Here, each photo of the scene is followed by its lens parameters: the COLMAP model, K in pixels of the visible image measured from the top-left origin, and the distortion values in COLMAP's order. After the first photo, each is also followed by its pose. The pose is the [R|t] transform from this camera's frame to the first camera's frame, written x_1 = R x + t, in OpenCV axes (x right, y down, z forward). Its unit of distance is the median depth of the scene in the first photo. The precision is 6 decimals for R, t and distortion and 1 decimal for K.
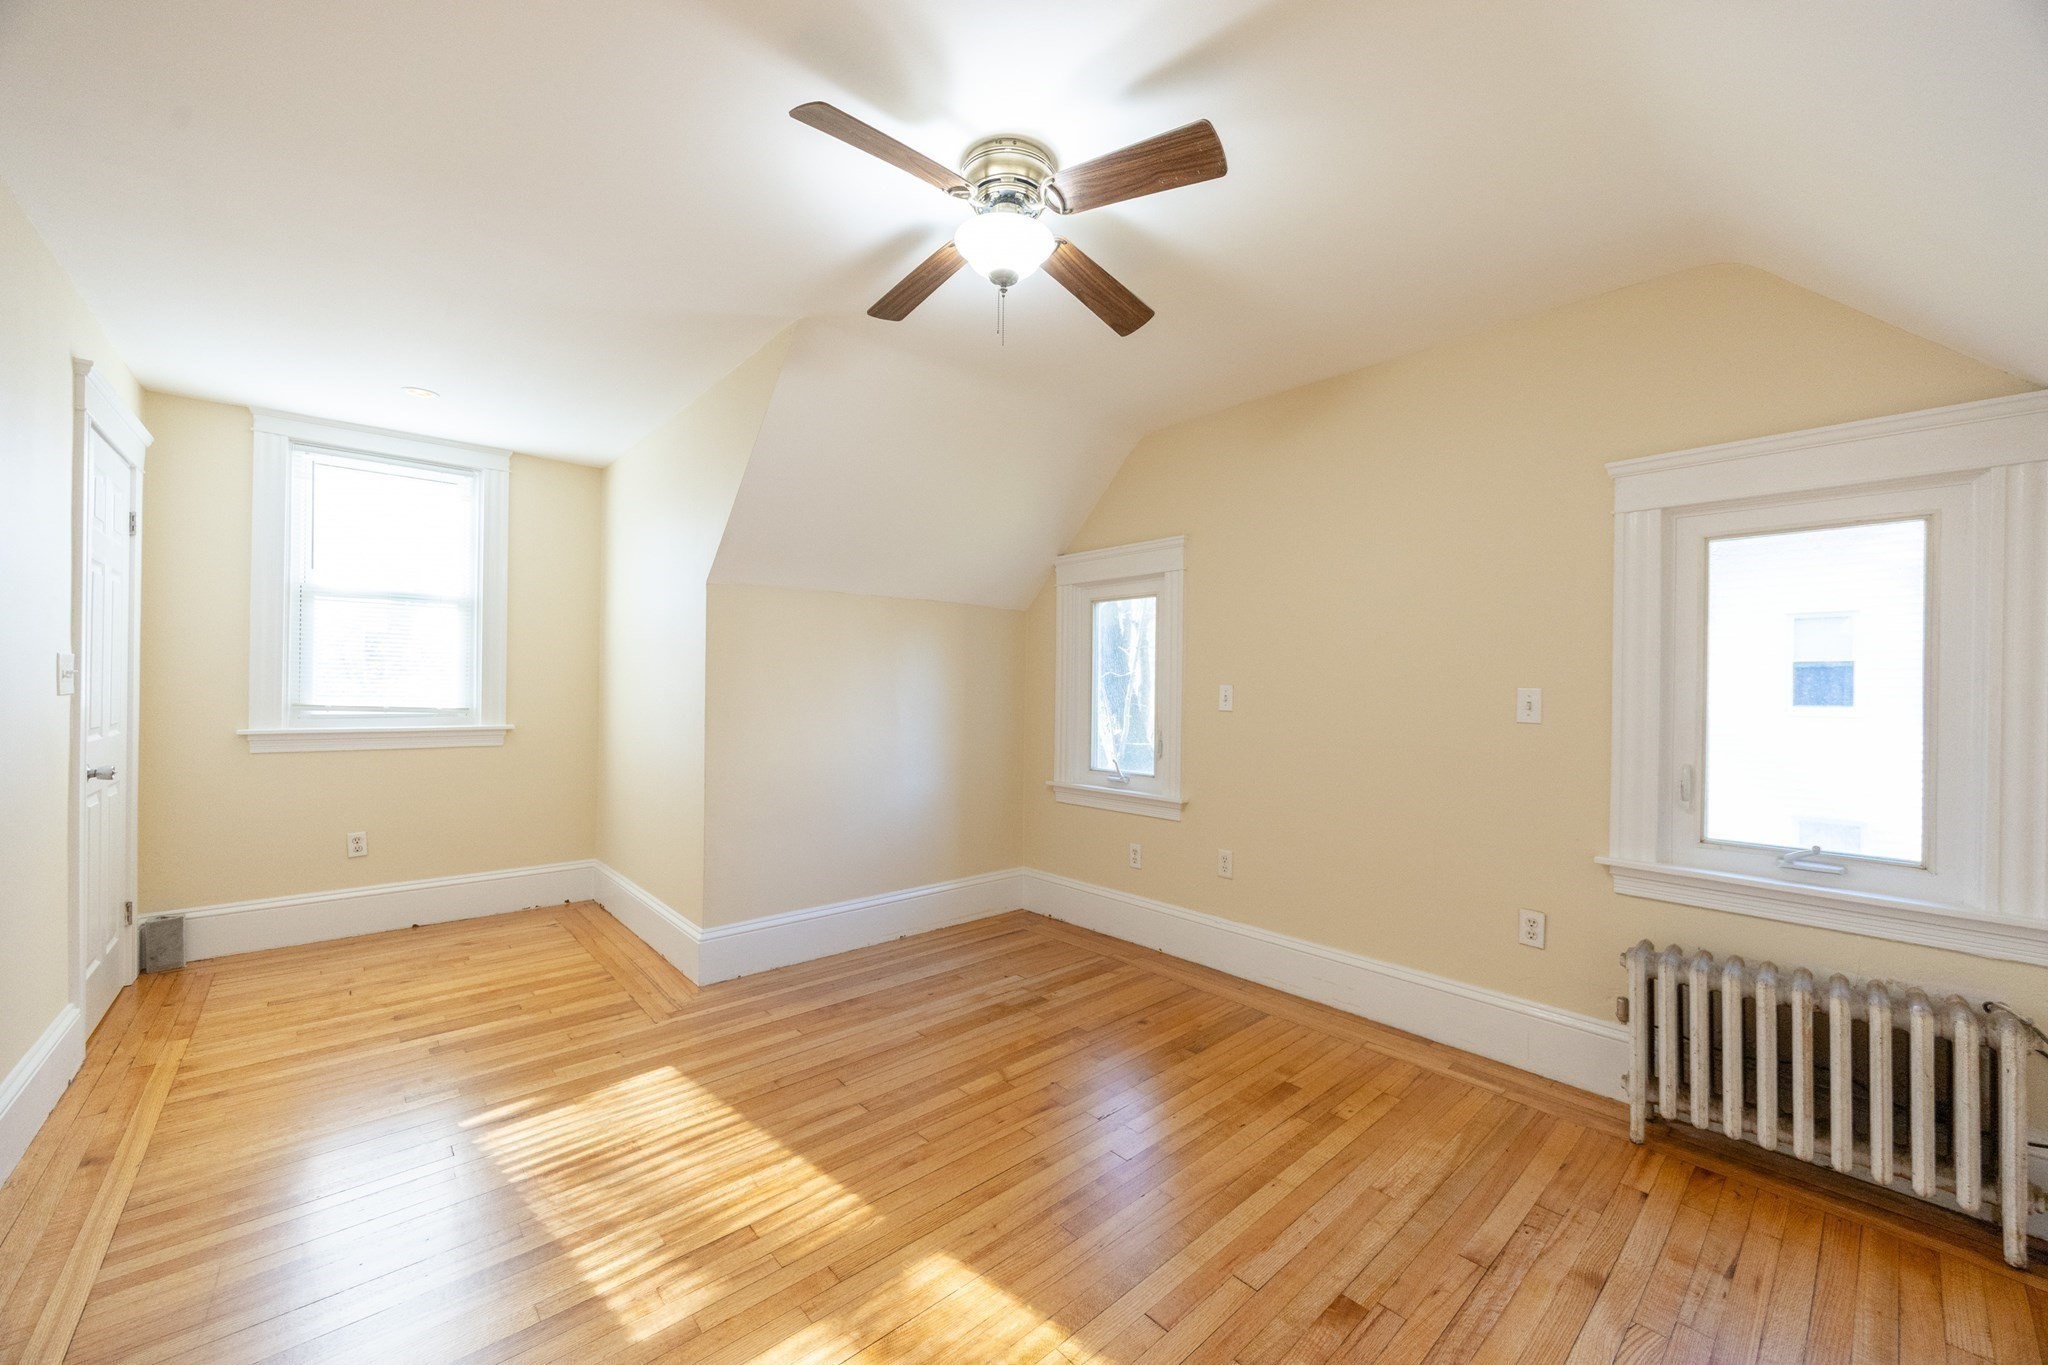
lens RADIAL K [[819.6, 0, 1024.4], [0, 819.6, 685.8], [0, 0, 1]] dist [0.001566, 0.000113]
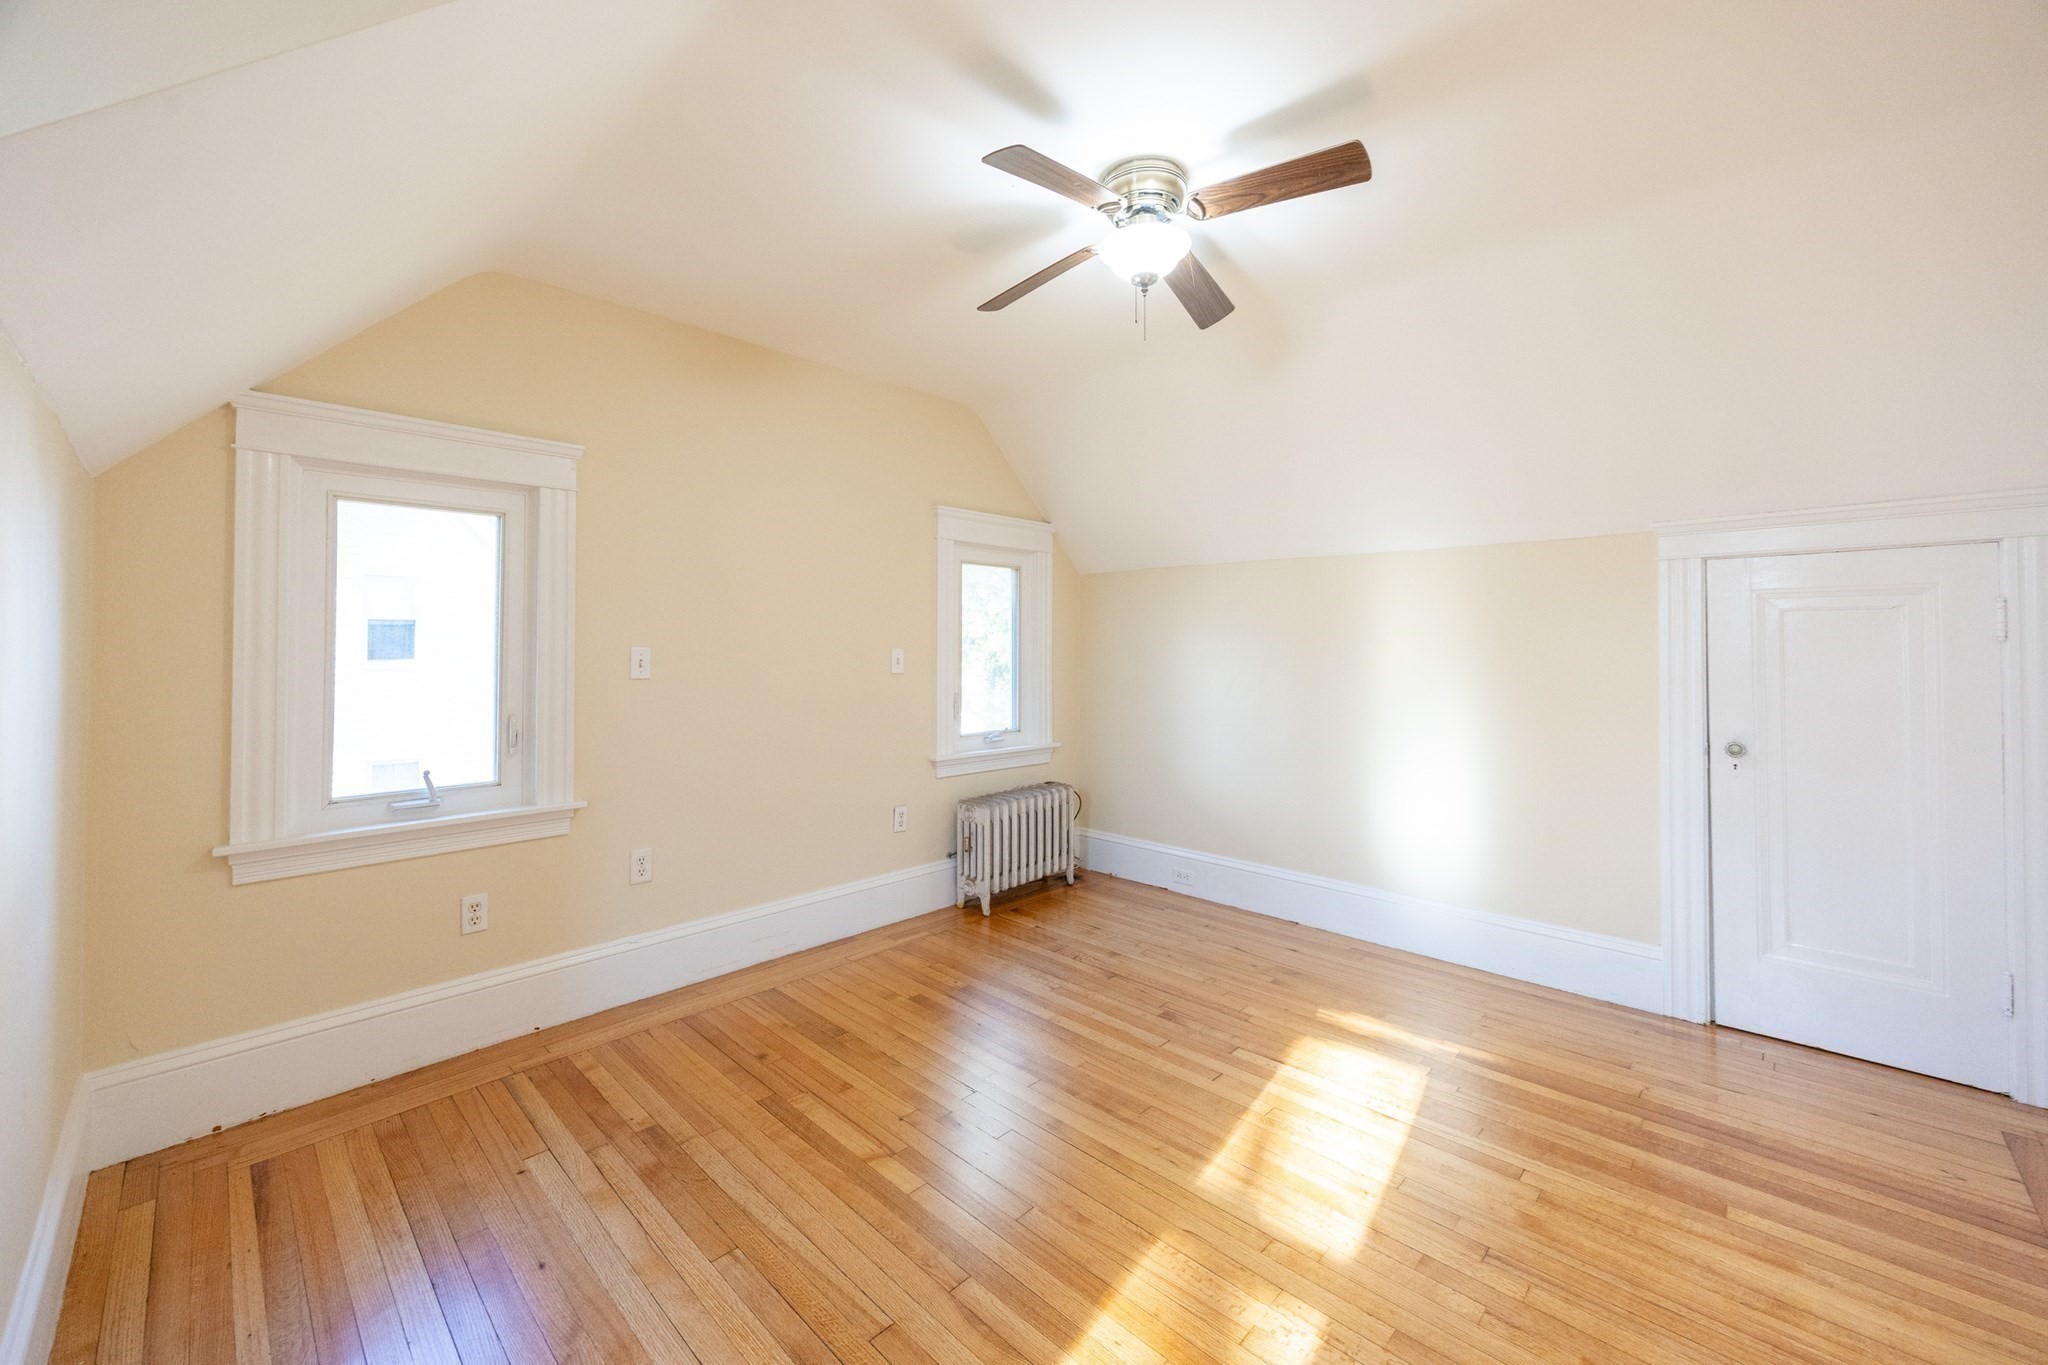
lens RADIAL K [[804.7, 0, 1020.9], [0, 804.7, 627.9], [0, 0, 1]] dist [0.001295, 0.000233]
pose [[-0.098039, 0.018221, 0.995016, -0.765940], [-0.001303, 0.999829, -0.018438, -0.008117], [-0.995182, -0.003104, -0.097999, 0.900904]]
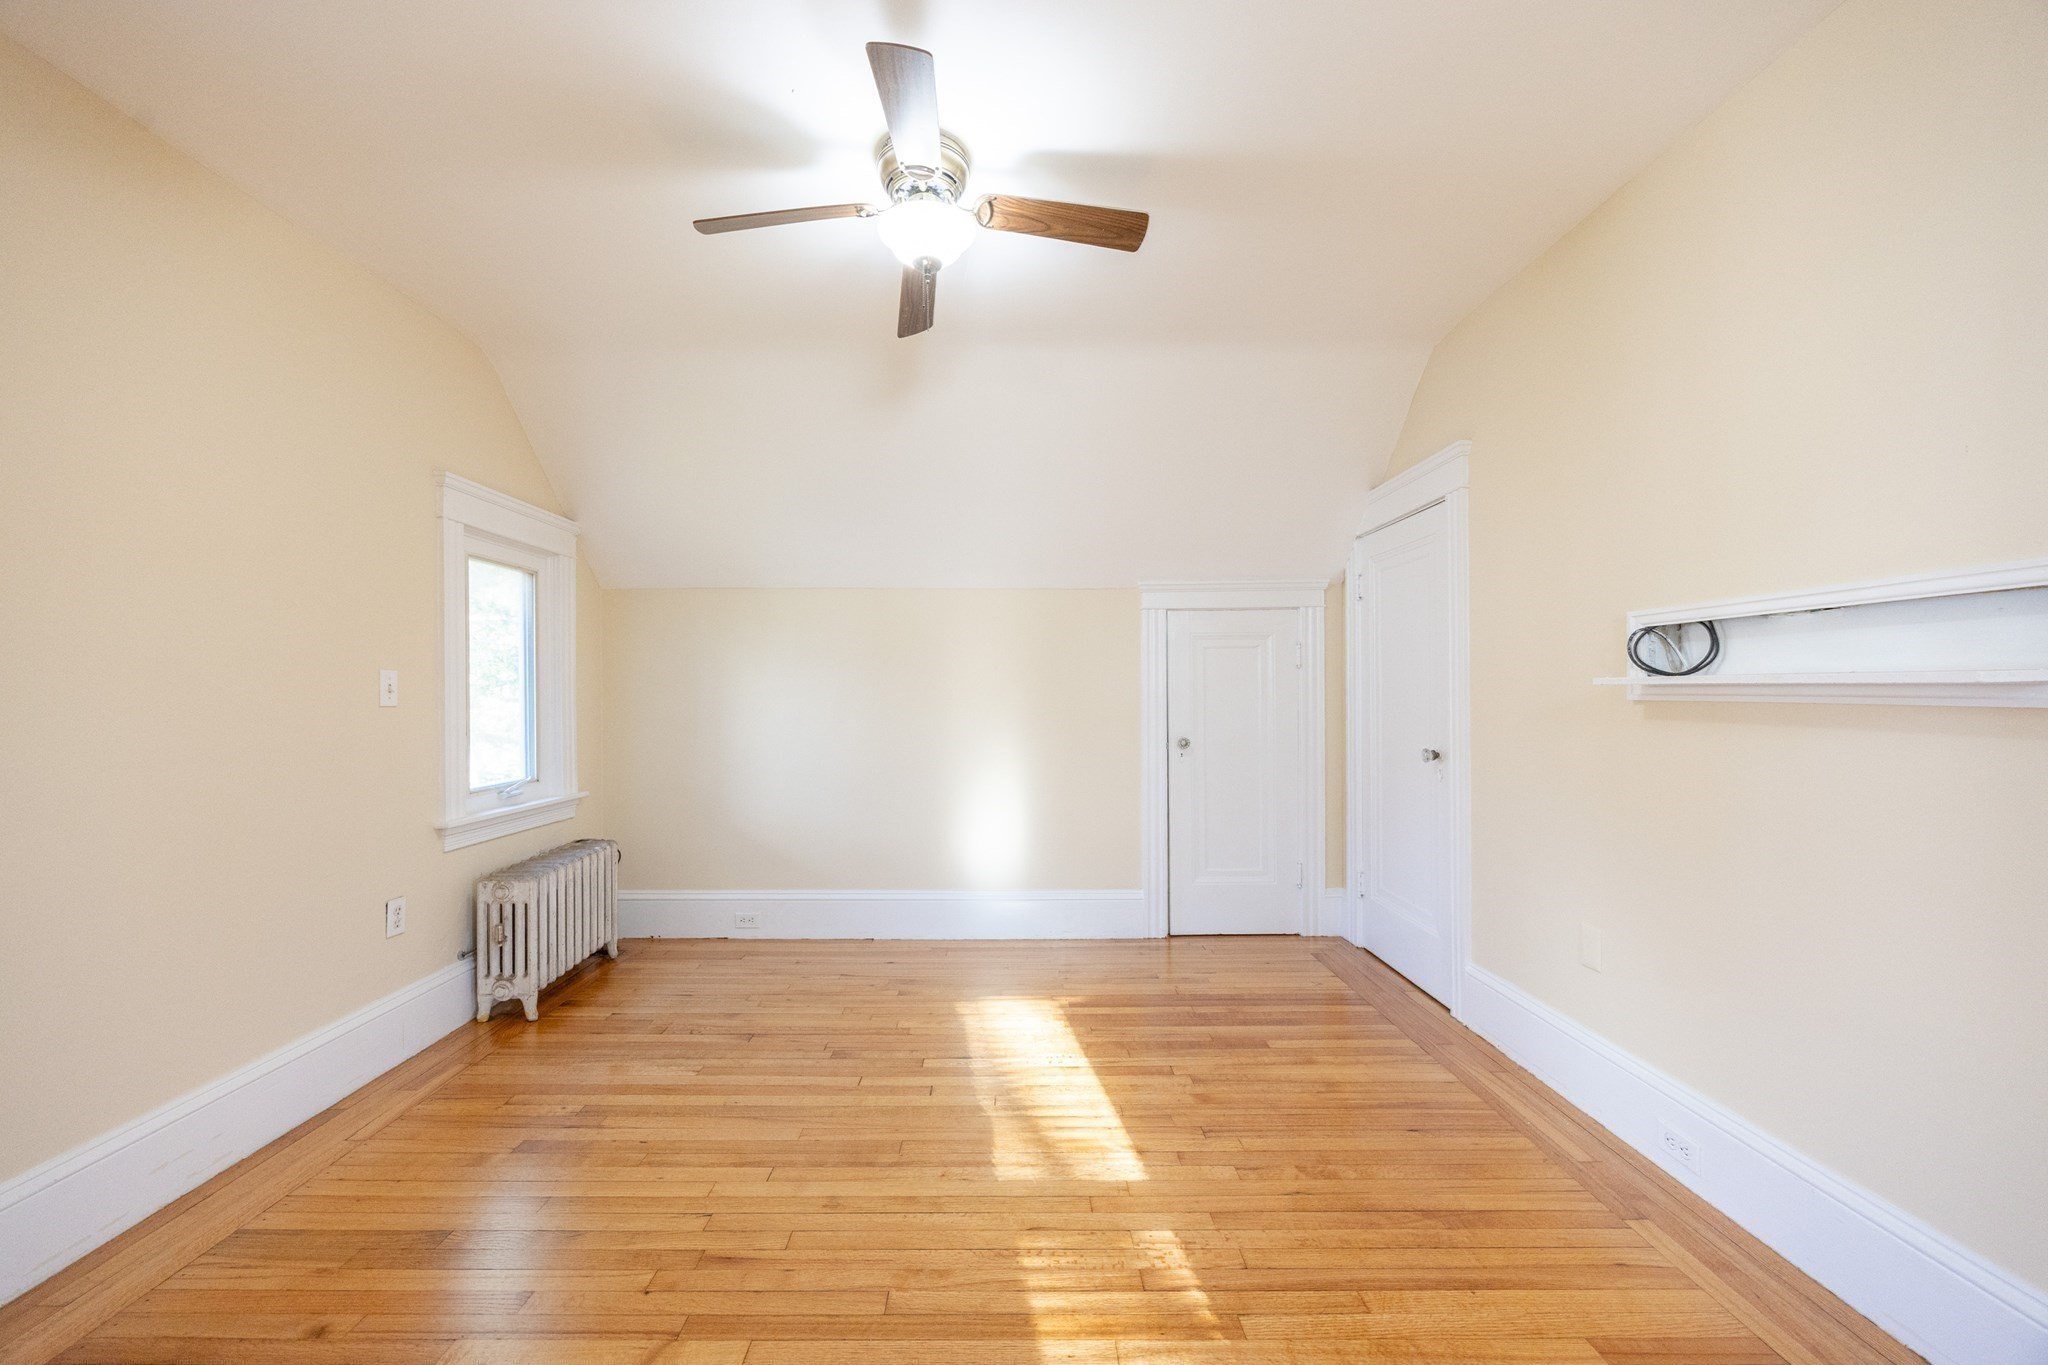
lens RADIAL K [[783.3, 0, 1019.6], [0, 783.3, 687.3], [0, 0, 1]] dist [-0.001045, 0.000276]
pose [[-0.763476, 0.001595, 0.645834, -0.533252], [0.001806, 0.999998, -0.000334, 0.023538], [-0.645834, 0.000911, -0.763478, 1.192764]]
